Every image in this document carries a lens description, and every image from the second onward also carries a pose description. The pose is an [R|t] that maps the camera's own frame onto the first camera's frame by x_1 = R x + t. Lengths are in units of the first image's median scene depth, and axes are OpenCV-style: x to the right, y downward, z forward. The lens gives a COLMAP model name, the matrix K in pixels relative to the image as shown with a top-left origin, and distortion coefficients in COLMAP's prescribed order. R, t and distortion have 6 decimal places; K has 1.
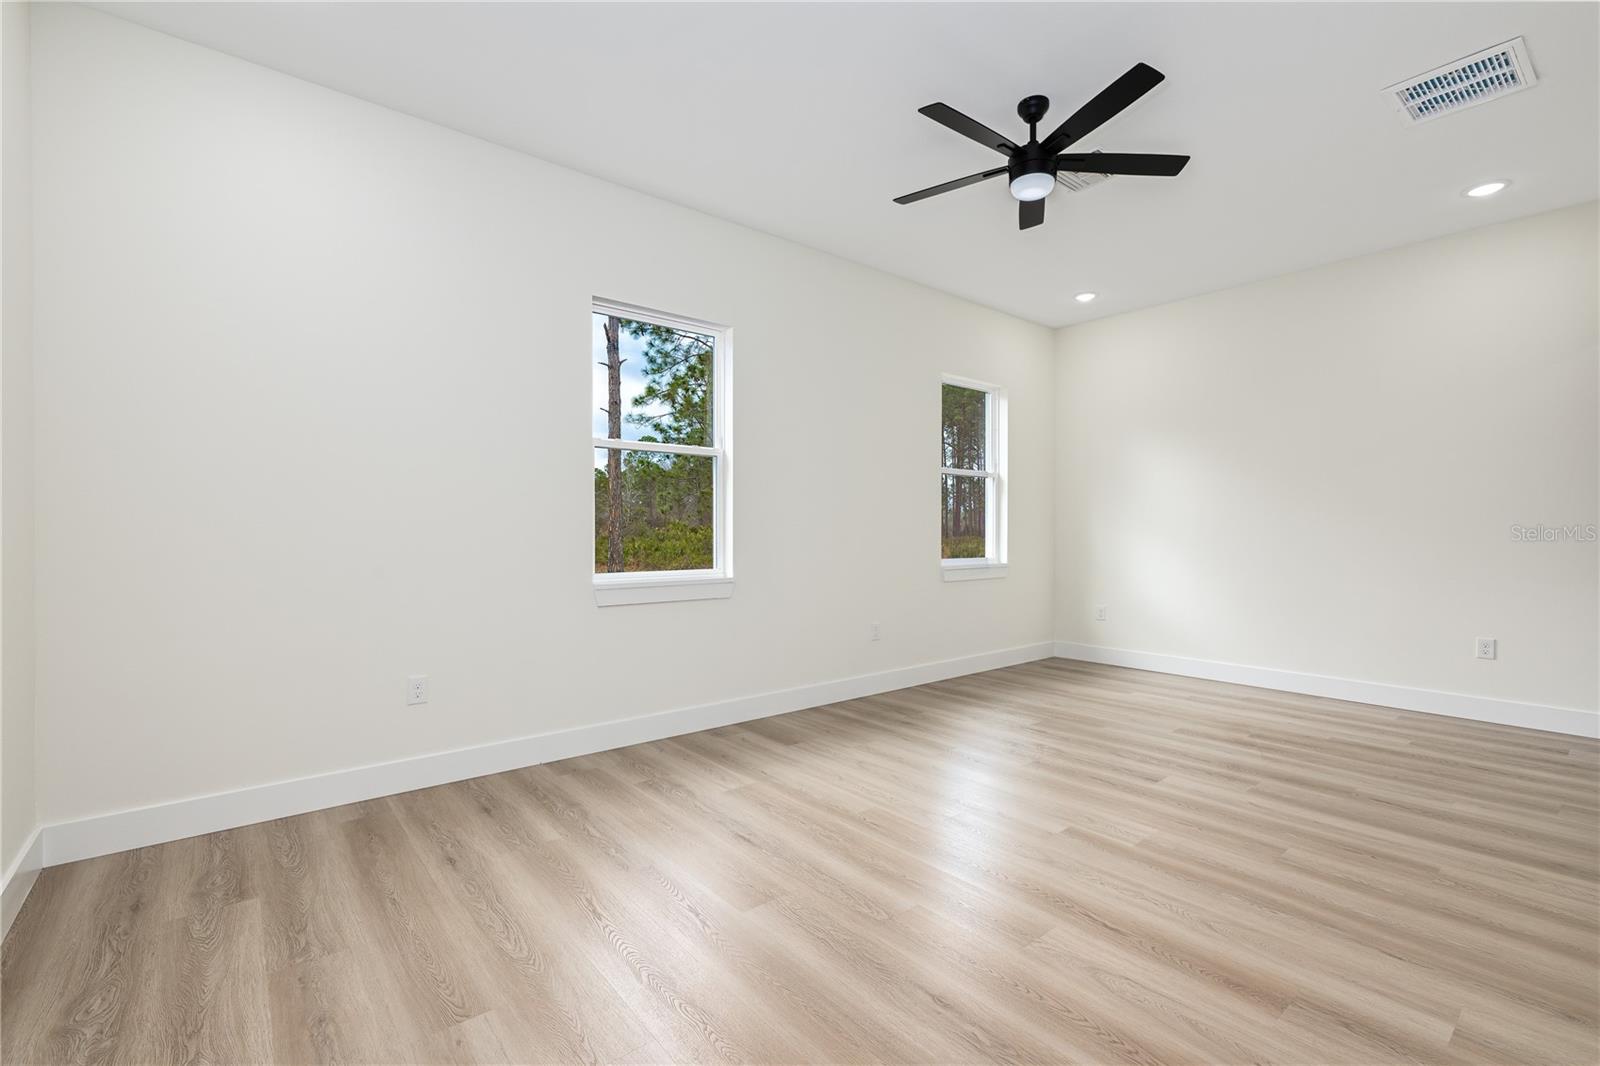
lens RADIAL K [[713.1, 0, 795.9], [0, 713.1, 532.8], [0, 0, 1]] dist [0.000839, 0.000391]
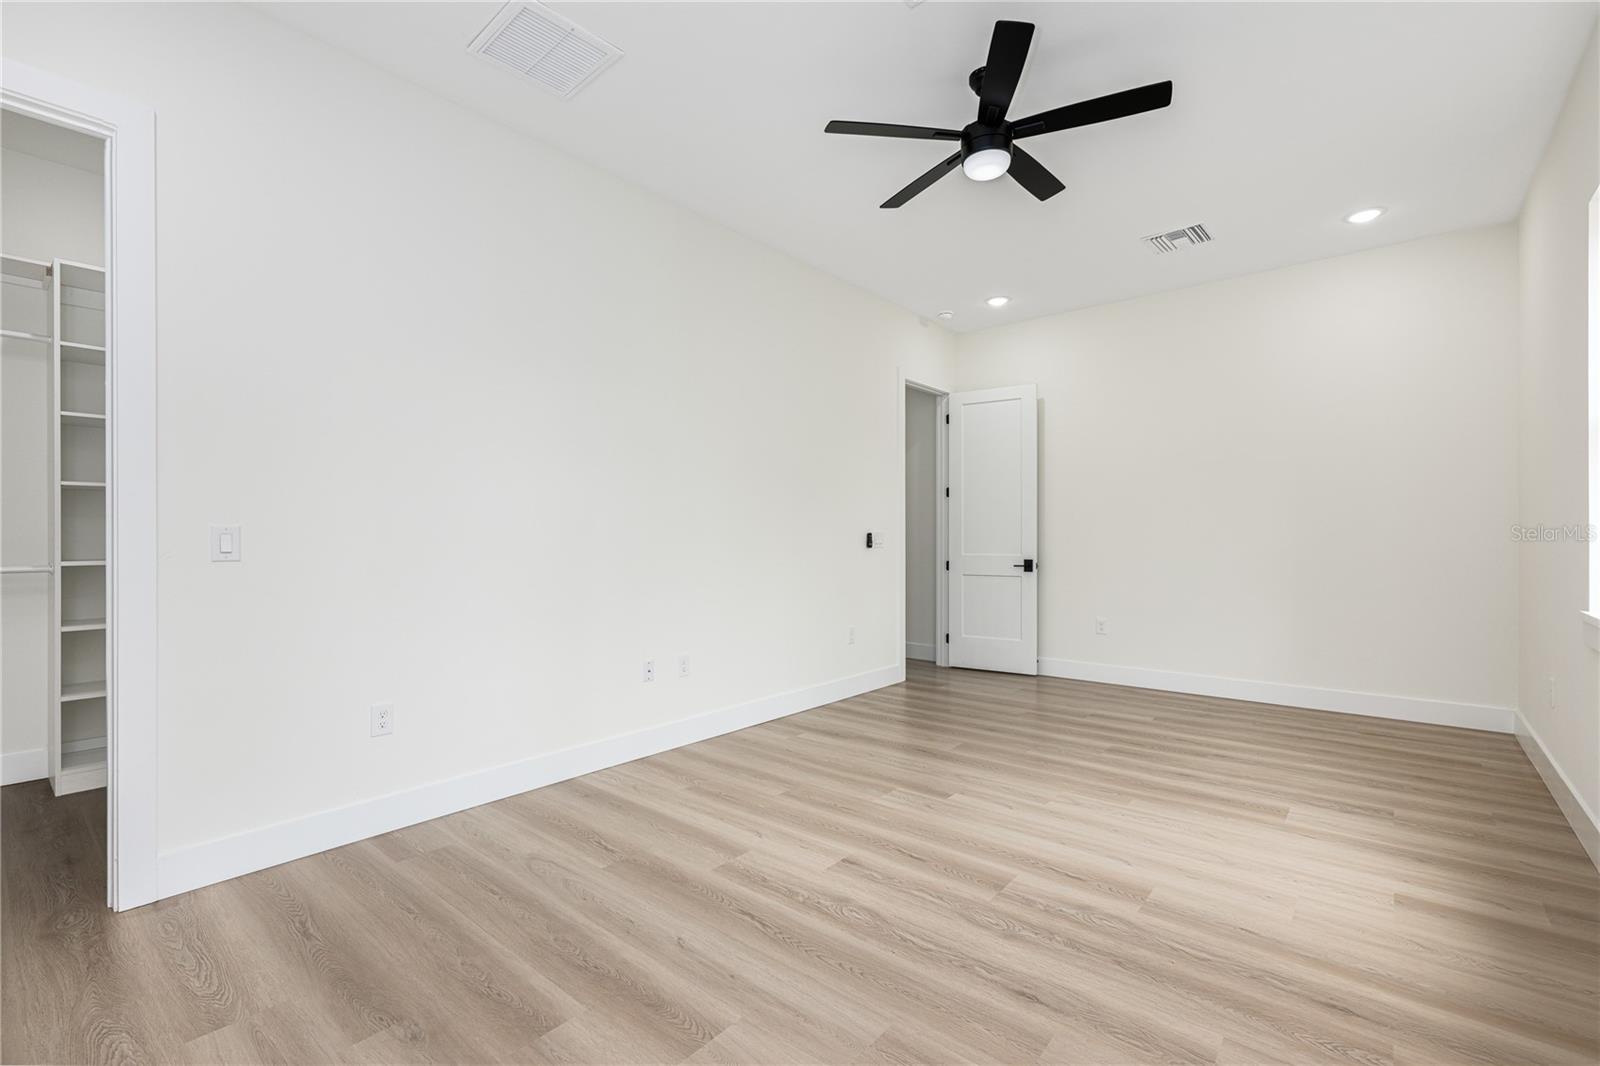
lens RADIAL K [[713.1, 0, 798.1], [0, 713.1, 538.7], [0, 0, 1]] dist [0.000839, 0.000391]
pose [[-0.982853, 0.002612, -0.184375, 0.767706], [0.001959, 0.999991, 0.003725, -0.004463], [0.184383, 0.003300, -0.982849, 1.930245]]
